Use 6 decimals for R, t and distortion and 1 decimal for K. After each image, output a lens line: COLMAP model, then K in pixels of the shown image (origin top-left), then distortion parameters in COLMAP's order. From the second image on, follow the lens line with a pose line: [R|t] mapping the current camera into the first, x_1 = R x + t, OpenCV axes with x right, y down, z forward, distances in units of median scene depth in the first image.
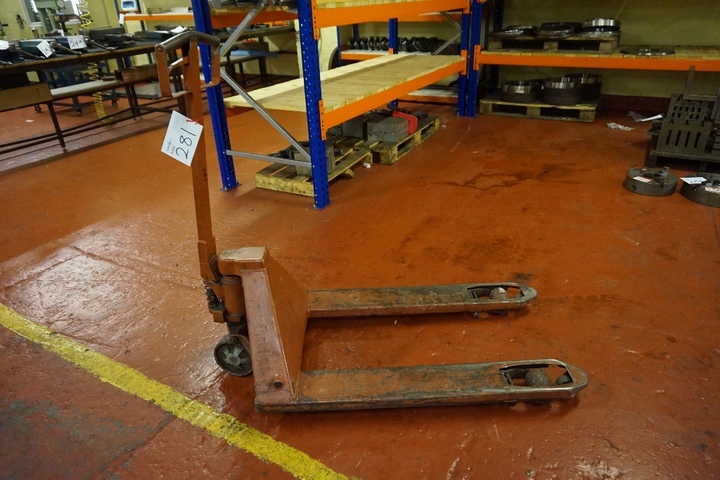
lens RADIAL K [[499.7, 0, 360.0], [0, 499.7, 240.0], [0, 0, 1]] dist [-0.006002, 0.003333]
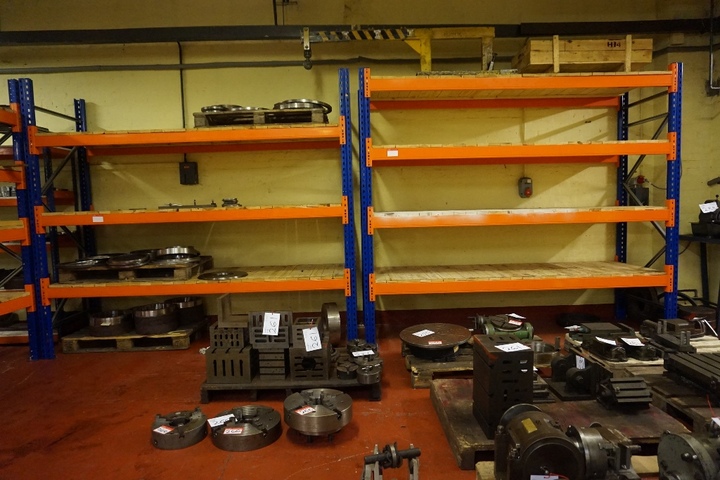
lens RADIAL K [[499.7, 0, 360.0], [0, 499.7, 240.0], [0, 0, 1]] dist [-0.006002, 0.003333]
pose [[0.867991, -0.027294, 0.495830, 0.297192], [0.220934, 0.915447, -0.336370, -0.039369], [-0.444725, 0.401512, 0.800630, 0.034401]]
